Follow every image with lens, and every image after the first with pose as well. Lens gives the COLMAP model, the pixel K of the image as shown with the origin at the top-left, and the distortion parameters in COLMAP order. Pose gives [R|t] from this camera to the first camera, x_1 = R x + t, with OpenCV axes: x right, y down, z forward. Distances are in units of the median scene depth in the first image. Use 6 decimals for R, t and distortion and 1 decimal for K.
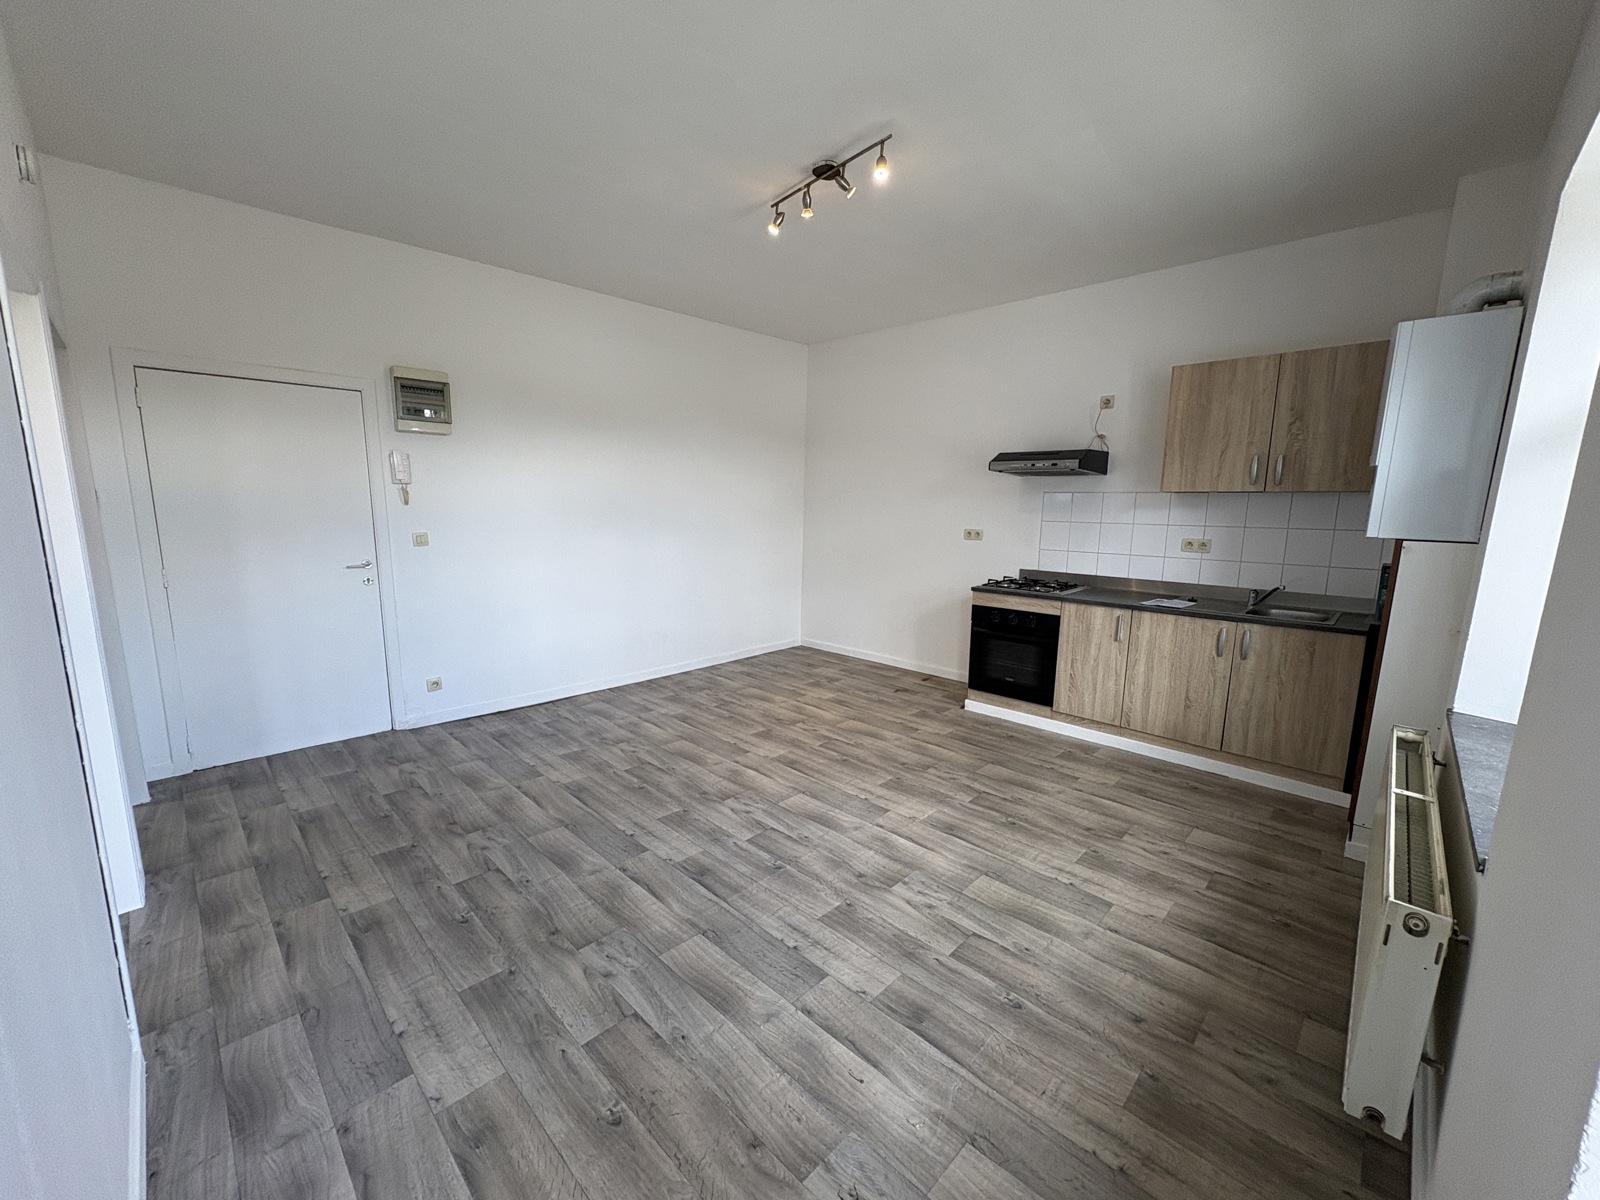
lens RADIAL K [[637.4, 0, 798.3], [0, 637.4, 603.1], [0, 0, 1]] dist [-0.006298, 0.003321]
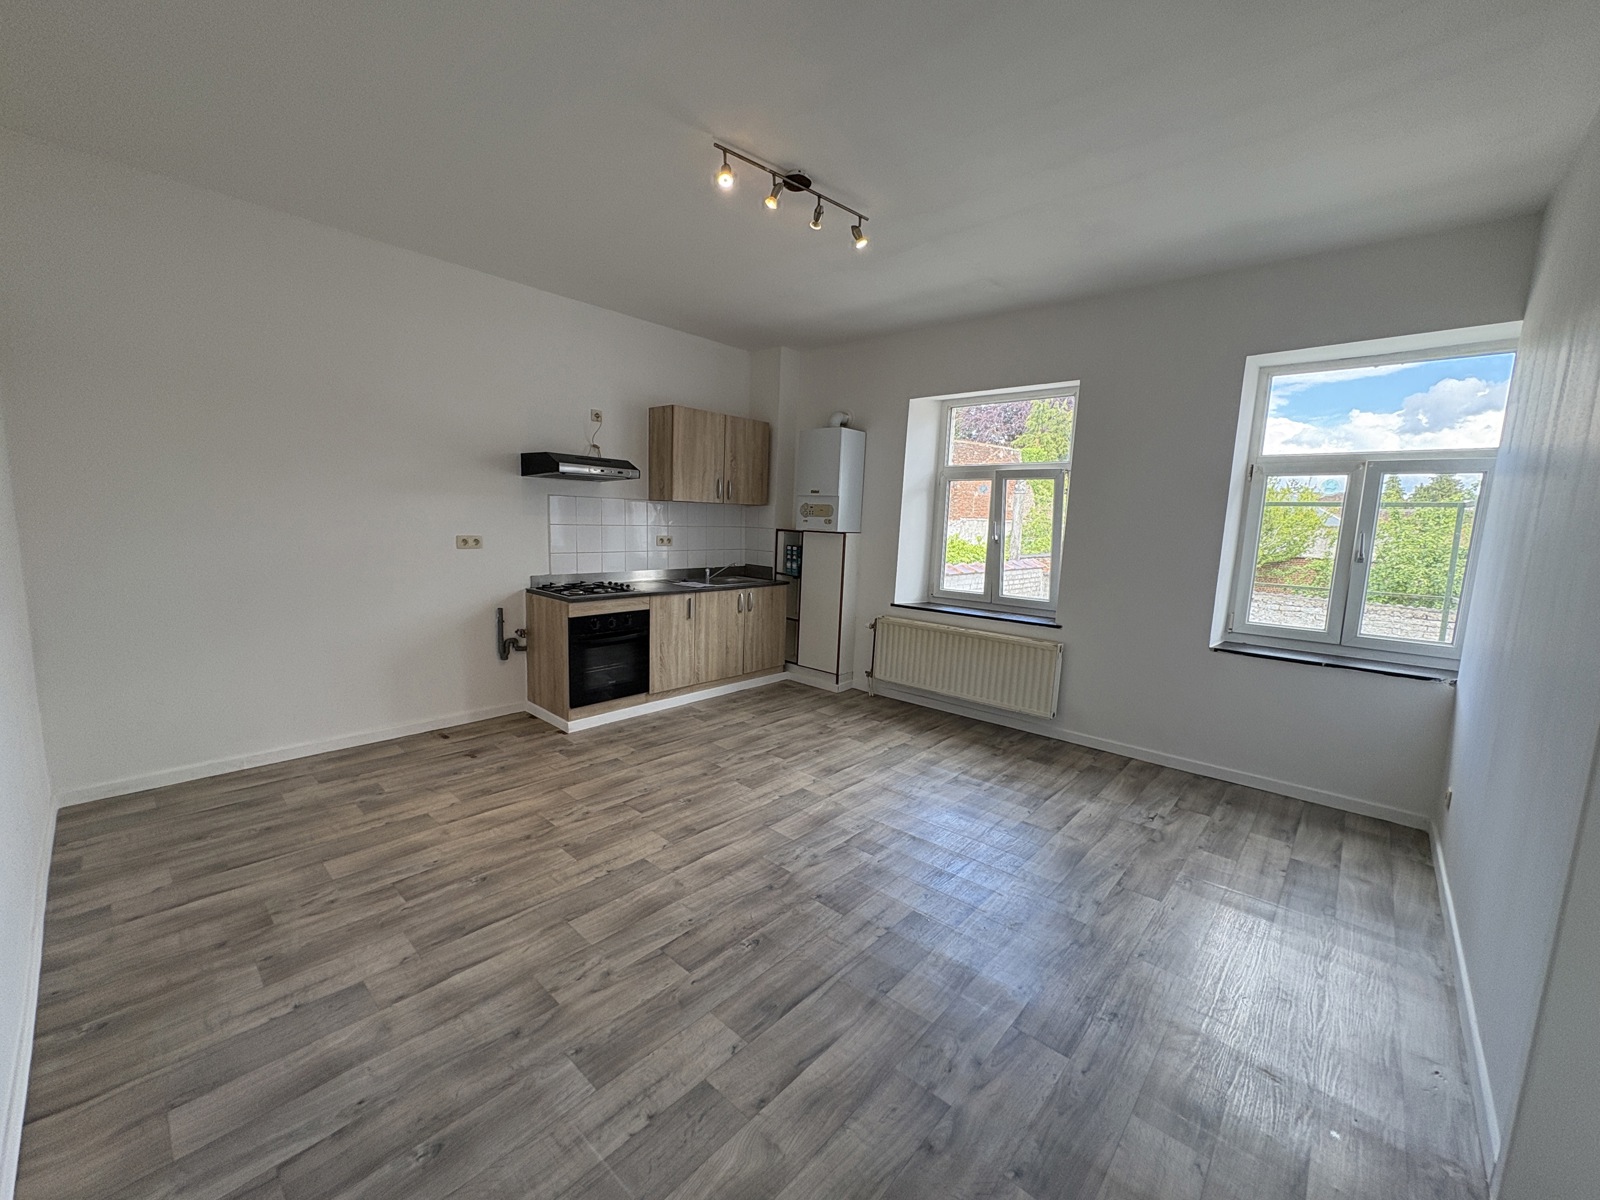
lens RADIAL K [[637.4, 0, 796.4], [0, 637.4, 603.1], [0, 0, 1]] dist [-0.006298, 0.003321]
pose [[-0.040990, -0.149634, 0.987891, -0.759884], [0.122298, 0.980537, 0.153594, -0.141315], [-0.991647, 0.127113, -0.021892, 0.818513]]
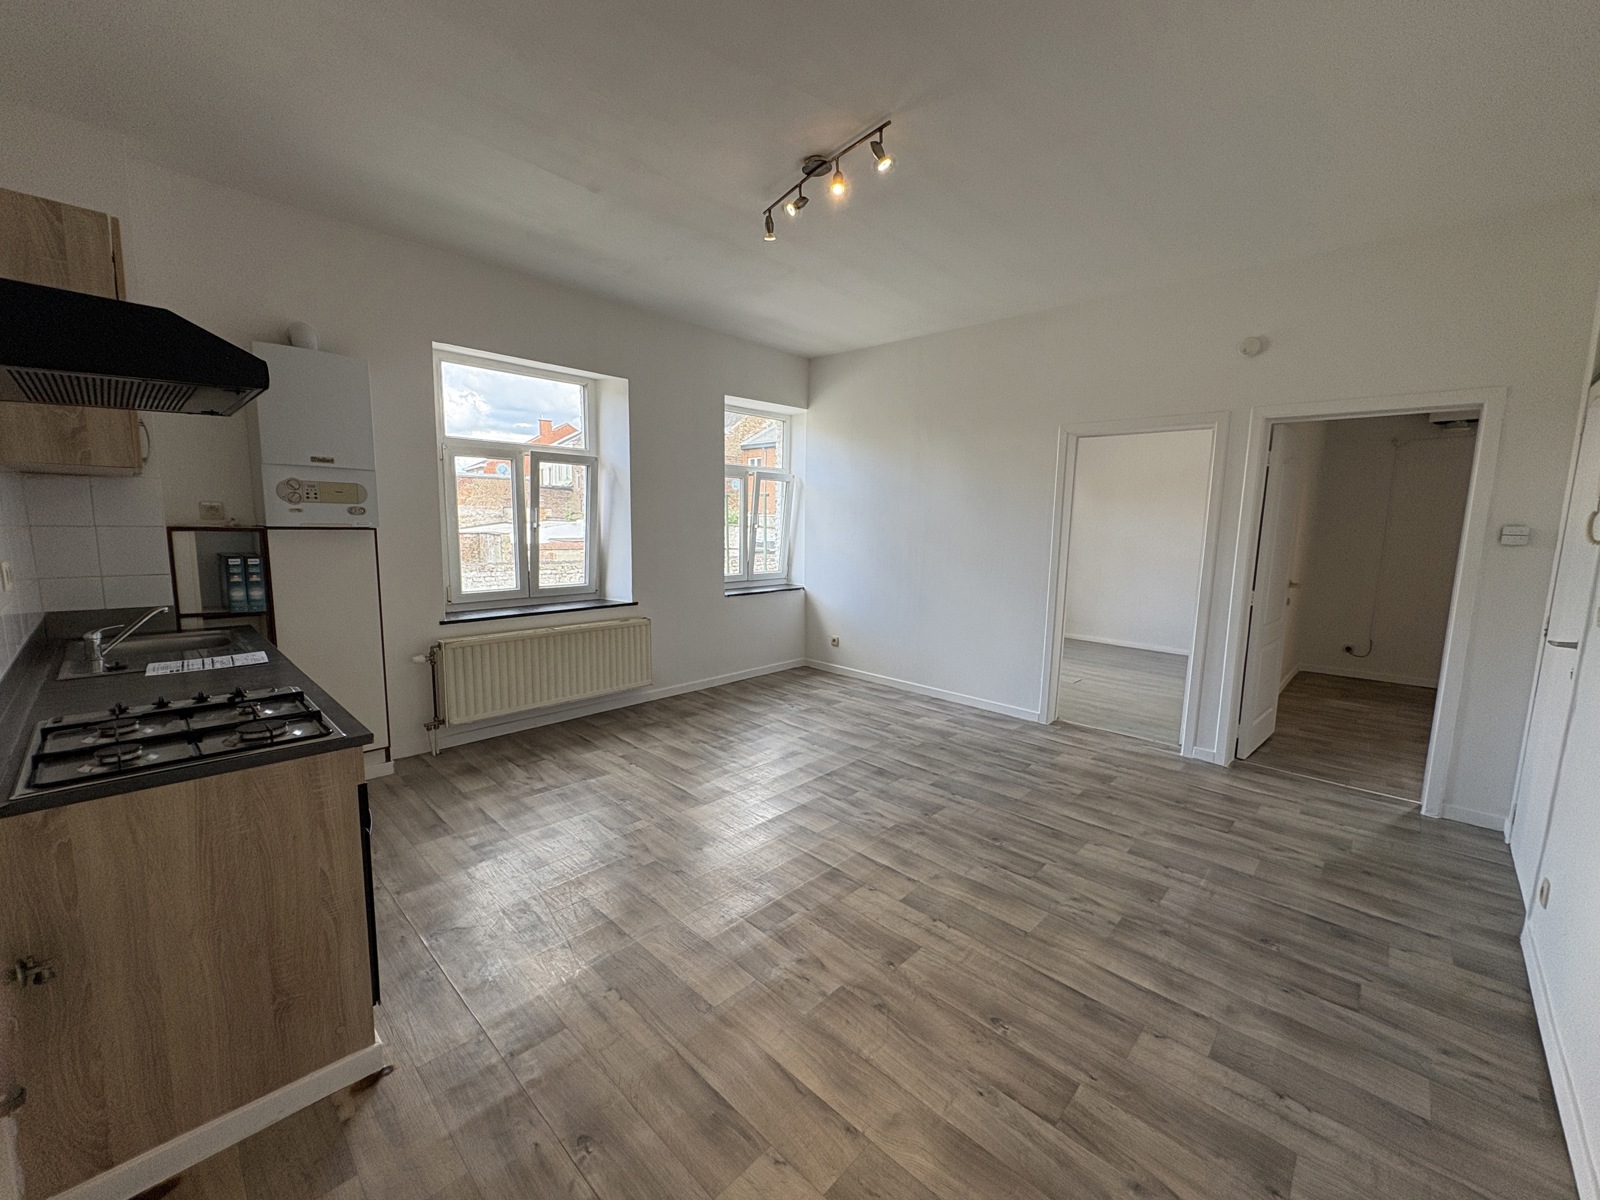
lens RADIAL K [[637.4, 0, 806.6], [0, 637.4, 600.7], [0, 0, 1]] dist [-0.006298, 0.003321]
pose [[-0.999098, -0.031355, -0.028621, 0.048813], [-0.038168, 0.958585, 0.282236, -0.240971], [0.018586, 0.283074, -0.958918, 1.552027]]
